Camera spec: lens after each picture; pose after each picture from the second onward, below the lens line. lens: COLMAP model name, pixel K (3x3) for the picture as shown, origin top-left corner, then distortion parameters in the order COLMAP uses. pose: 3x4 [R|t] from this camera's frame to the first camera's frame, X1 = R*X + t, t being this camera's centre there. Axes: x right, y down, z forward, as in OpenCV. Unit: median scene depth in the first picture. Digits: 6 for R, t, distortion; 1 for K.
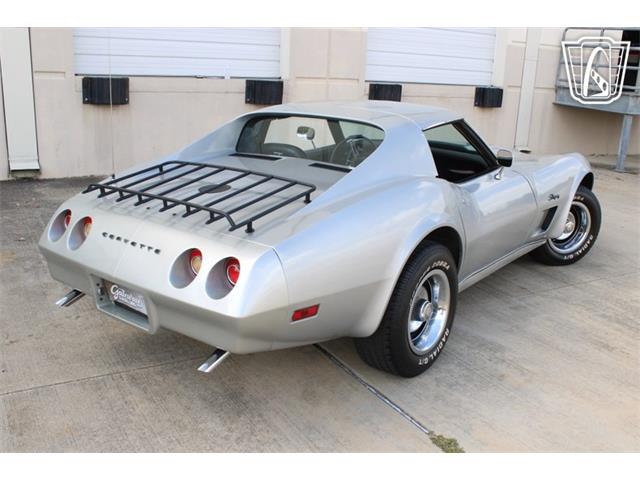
lens RADIAL K [[601.2, 0, 307.6], [0, 601.2, 306.6], [0, 0, 1]] dist [-0.070111, 0.000000]
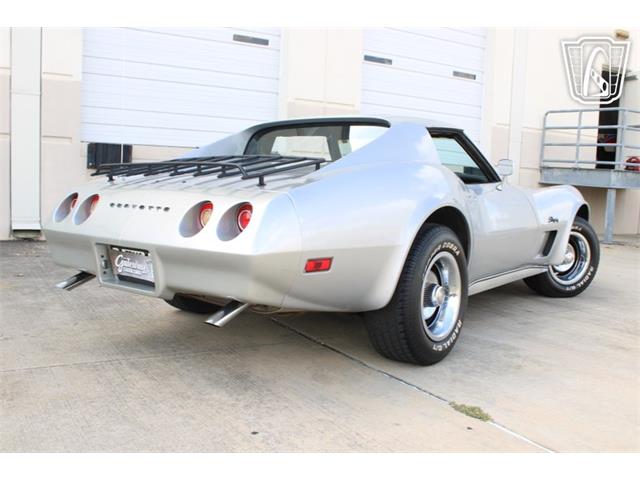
lens RADIAL K [[601.2, 0, 307.7], [0, 601.2, 298.2], [0, 0, 1]] dist [-0.070111, 0.000000]
pose [[0.999899, -0.005578, 0.013068, -0.026368], [0.007889, 0.982884, -0.184059, 0.187725], [-0.011817, 0.184143, 0.982828, 0.045429]]
